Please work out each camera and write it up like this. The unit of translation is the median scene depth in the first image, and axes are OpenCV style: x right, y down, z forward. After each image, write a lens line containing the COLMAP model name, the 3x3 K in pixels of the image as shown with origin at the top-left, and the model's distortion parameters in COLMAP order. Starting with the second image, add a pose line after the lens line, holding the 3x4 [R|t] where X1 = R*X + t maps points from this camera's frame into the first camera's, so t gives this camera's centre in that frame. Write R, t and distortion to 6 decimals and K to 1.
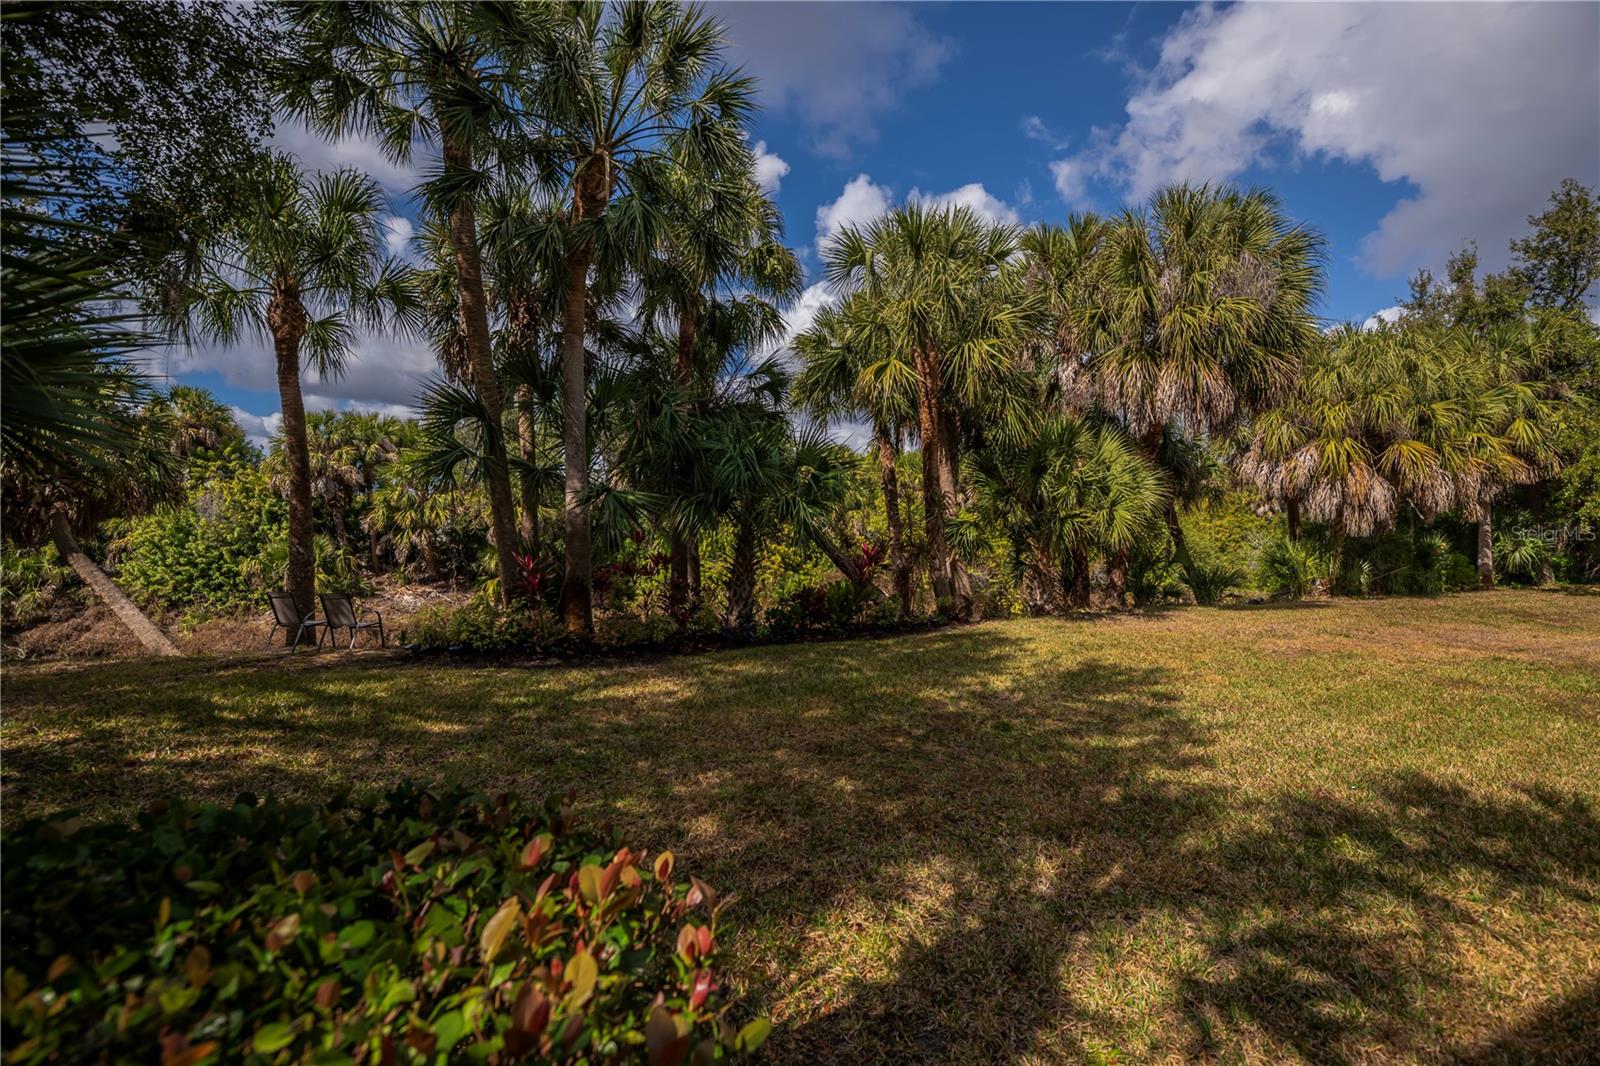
lens RADIAL K [[654.5, 0, 800.0], [0, 654.5, 533.0], [0, 0, 1]] dist [-0.000264, -0.007810]
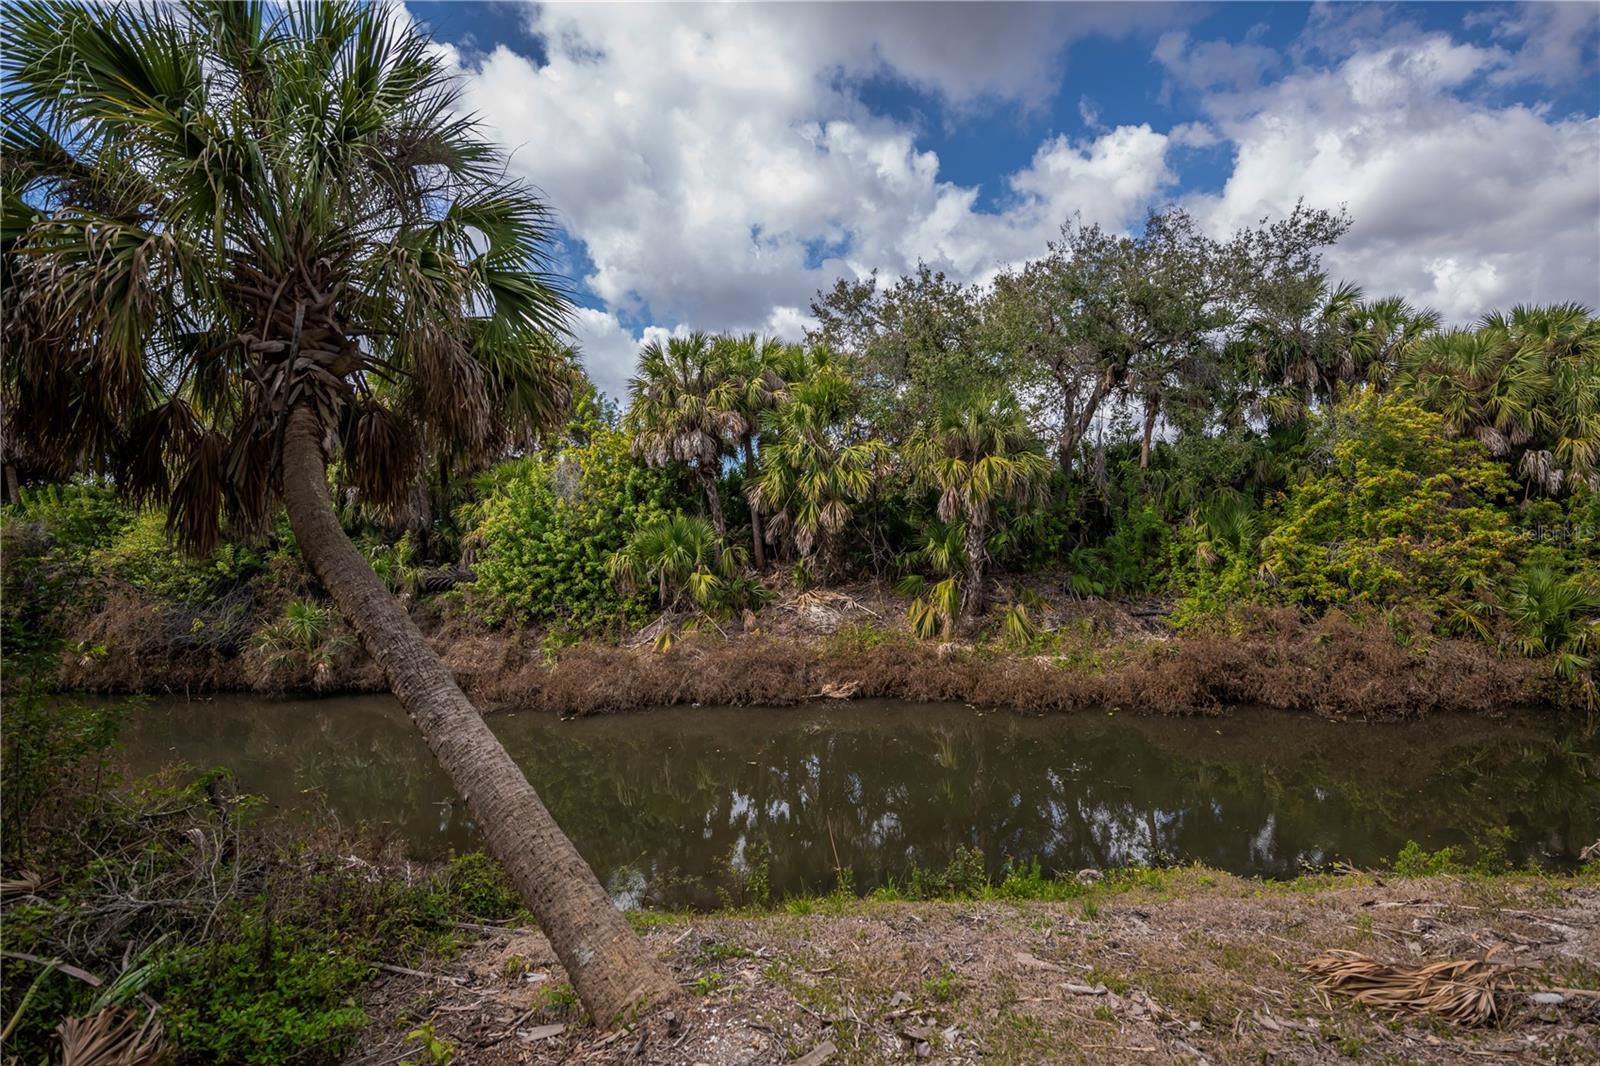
lens RADIAL K [[795.7, 0, 800.0], [0, 795.7, 533.0], [0, 0, 1]] dist [0.001388, 0.000084]
pose [[0.908416, -0.027505, -0.417162, -0.303193], [0.037388, 0.999180, 0.015536, 0.011540], [0.416393, -0.029710, 0.908699, 0.302513]]
